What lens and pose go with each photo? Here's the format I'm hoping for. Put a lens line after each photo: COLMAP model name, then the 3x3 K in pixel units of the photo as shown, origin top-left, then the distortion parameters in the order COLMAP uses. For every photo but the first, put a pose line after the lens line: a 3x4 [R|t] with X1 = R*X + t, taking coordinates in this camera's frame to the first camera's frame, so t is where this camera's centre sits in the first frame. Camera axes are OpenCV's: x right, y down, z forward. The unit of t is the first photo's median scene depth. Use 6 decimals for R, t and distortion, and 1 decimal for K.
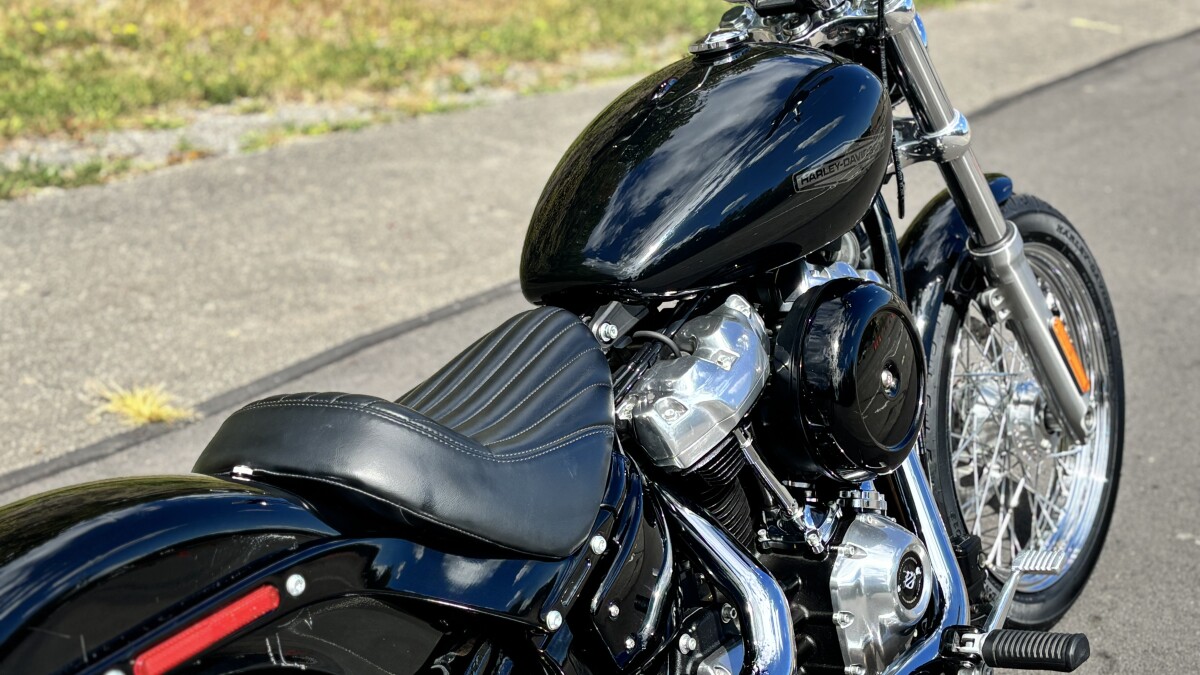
lens RADIAL K [[1823.5, 0, 600.0], [0, 1823.5, 337.5], [0, 0, 1]] dist [0.026691, -0.002810]
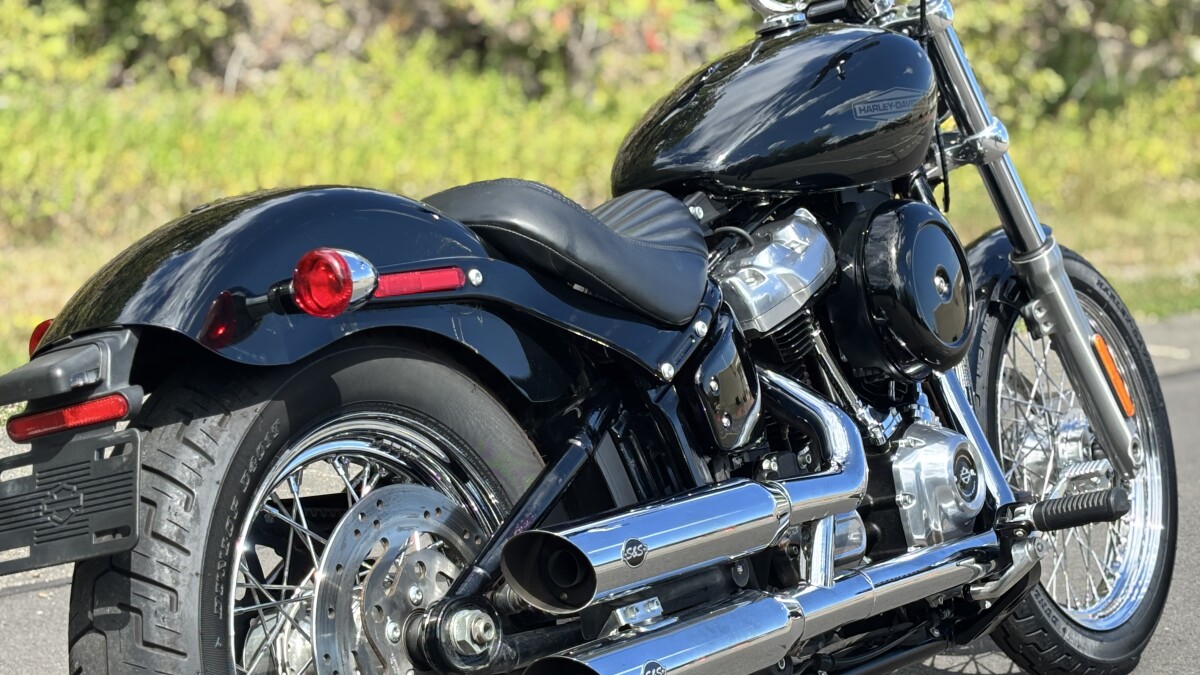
lens RADIAL K [[2522.3, 0, 600.0], [0, 2522.3, 337.5], [0, 0, 1]] dist [0.006422, 0.294304]
pose [[0.999442, 0.012028, 0.031146, -0.093905], [-0.003939, 0.968822, -0.247728, 0.420736], [-0.033155, 0.247467, 0.968329, -0.459926]]
